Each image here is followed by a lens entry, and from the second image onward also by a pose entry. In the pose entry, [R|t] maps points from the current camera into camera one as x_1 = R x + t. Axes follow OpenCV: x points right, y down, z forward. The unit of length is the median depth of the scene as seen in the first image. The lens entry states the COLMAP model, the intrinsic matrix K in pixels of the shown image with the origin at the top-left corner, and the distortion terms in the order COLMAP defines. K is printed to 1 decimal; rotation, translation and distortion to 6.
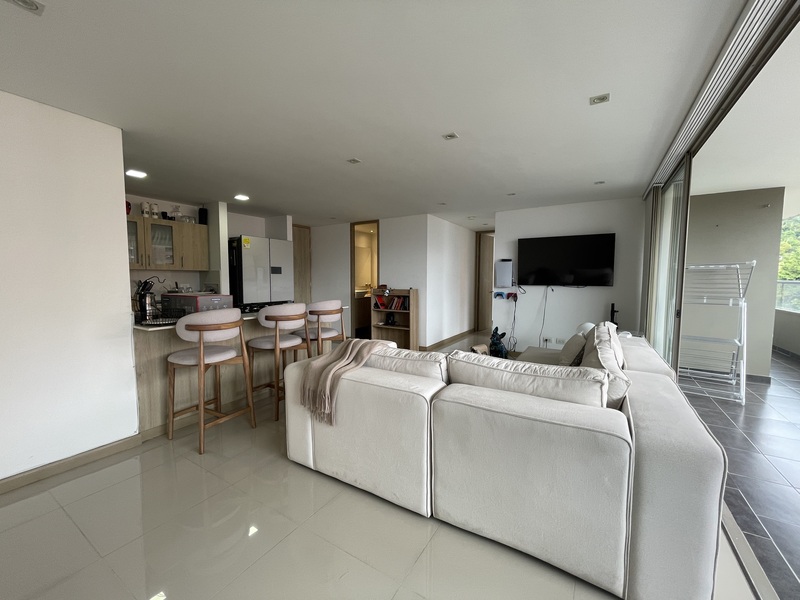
lens RADIAL K [[324.6, 0, 399.1], [0, 324.6, 301.9], [0, 0, 1]] dist [-0.009430, 0.000148]
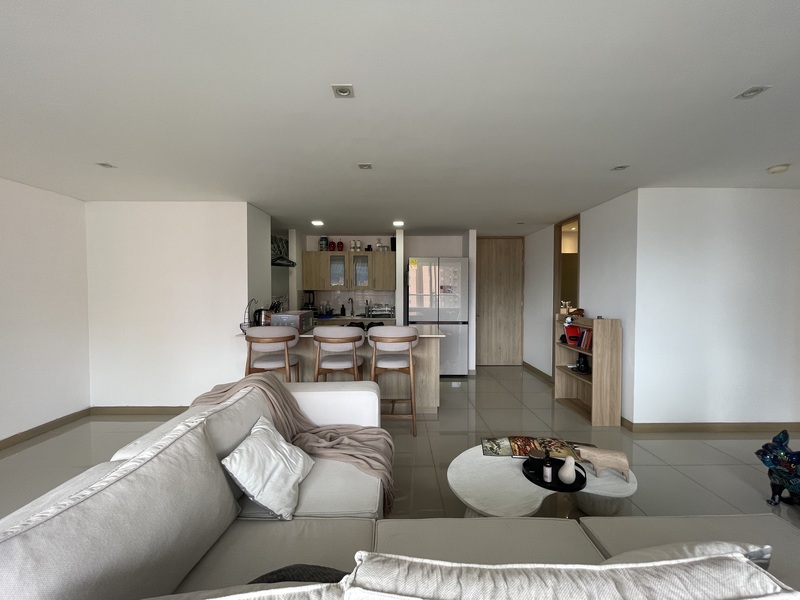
lens RADIAL K [[324.6, 0, 397.6], [0, 324.6, 298.8], [0, 0, 1]] dist [-0.009430, 0.000148]
pose [[0.527365, 0.016874, -0.849471, 0.400754], [-0.059535, 0.998079, -0.017134, -0.048097], [0.847550, 0.059609, 0.527357, 0.406385]]
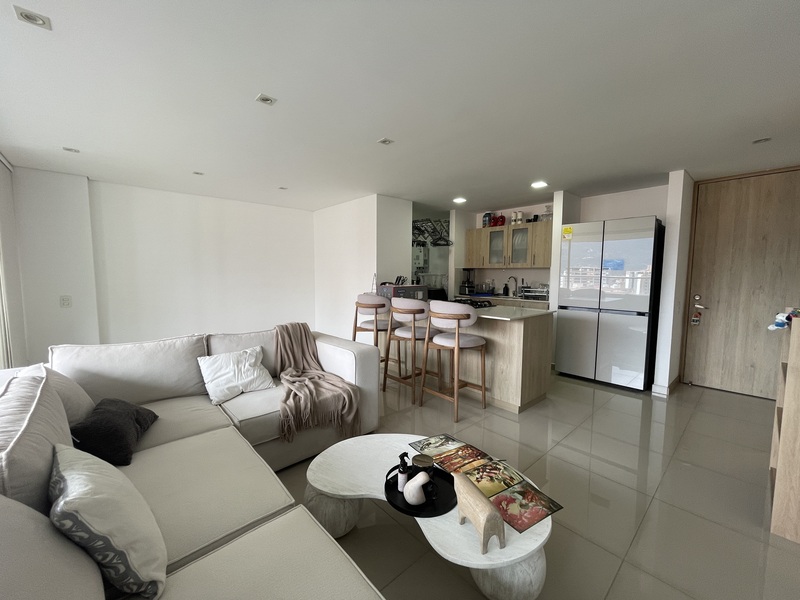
lens RADIAL K [[324.6, 0, 394.6], [0, 324.6, 301.7], [0, 0, 1]] dist [-0.009430, 0.000148]
pose [[-0.288312, 0.077282, -0.954413, 0.457354], [-0.075612, 0.991788, 0.103150, -0.059947], [0.954546, 0.101904, -0.280101, 0.829256]]
